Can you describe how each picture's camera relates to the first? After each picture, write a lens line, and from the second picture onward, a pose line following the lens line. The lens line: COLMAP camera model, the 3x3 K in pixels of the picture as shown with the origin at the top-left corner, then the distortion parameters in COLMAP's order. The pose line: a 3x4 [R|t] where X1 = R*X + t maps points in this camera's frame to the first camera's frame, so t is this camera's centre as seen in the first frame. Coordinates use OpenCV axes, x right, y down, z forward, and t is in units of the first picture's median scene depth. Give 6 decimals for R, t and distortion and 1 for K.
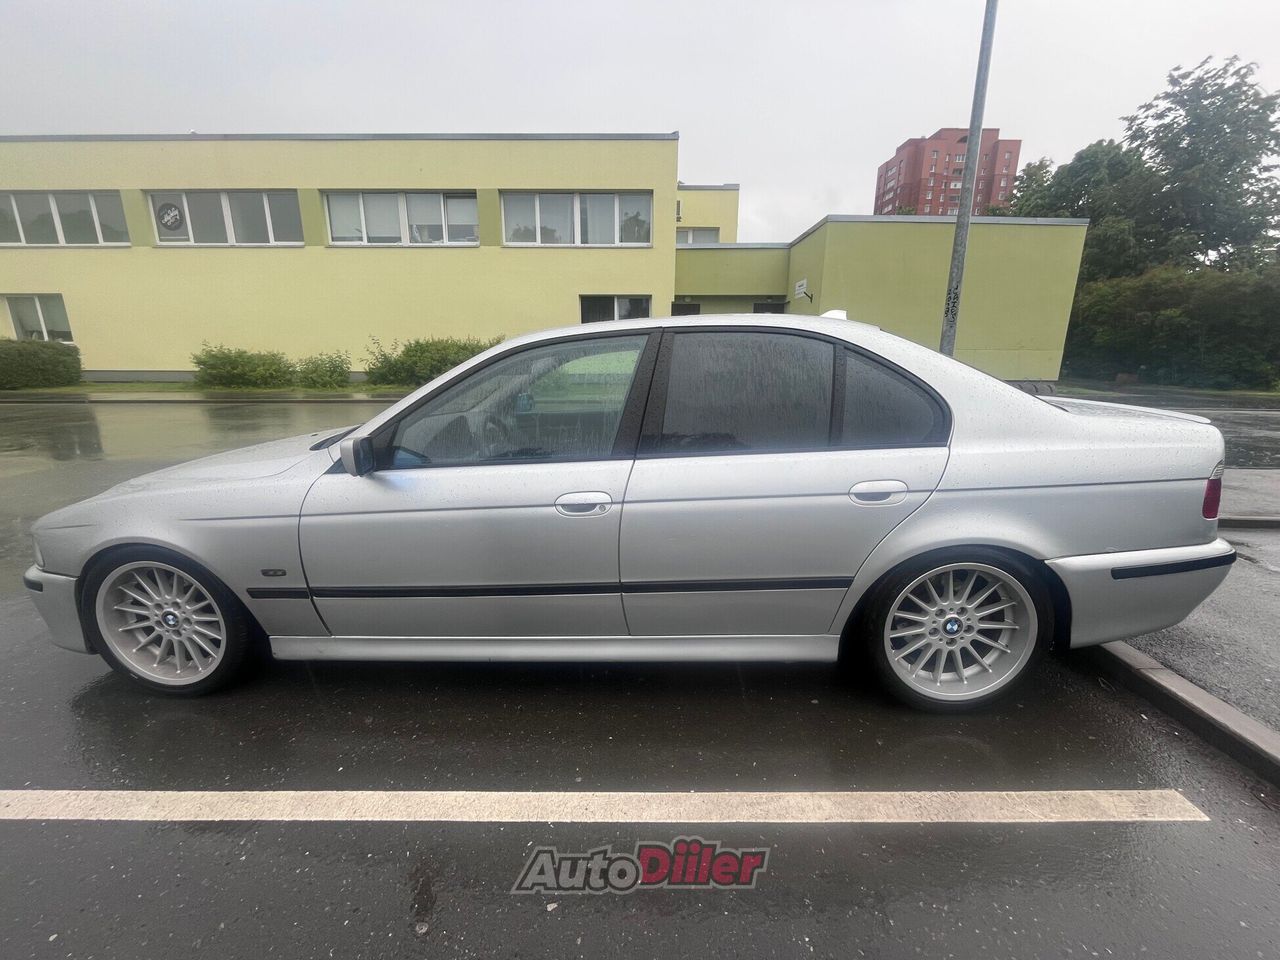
lens RADIAL K [[520.9, 0, 634.0], [0, 520.9, 481.0], [0, 0, 1]] dist [-0.000718, -0.000481]
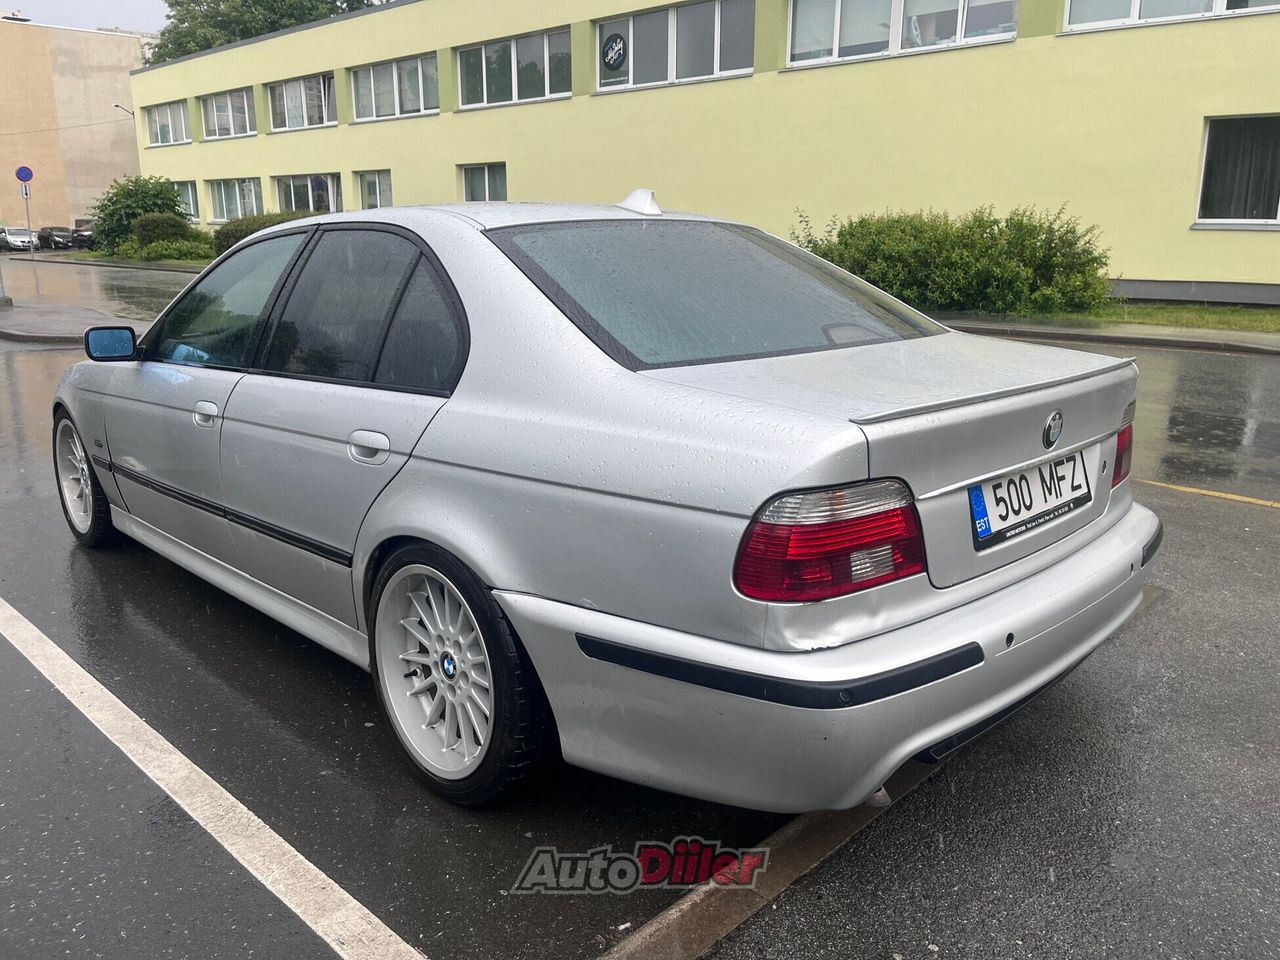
lens RADIAL K [[968.4, 0, 645.0], [0, 968.4, 461.8], [0, 0, 1]] dist [0.096895, -0.136759]
pose [[0.735174, 0.160015, -0.658722, 0.160441], [-0.169085, 0.984312, 0.050397, -0.009014], [0.656452, 0.074330, 0.750697, 0.019336]]
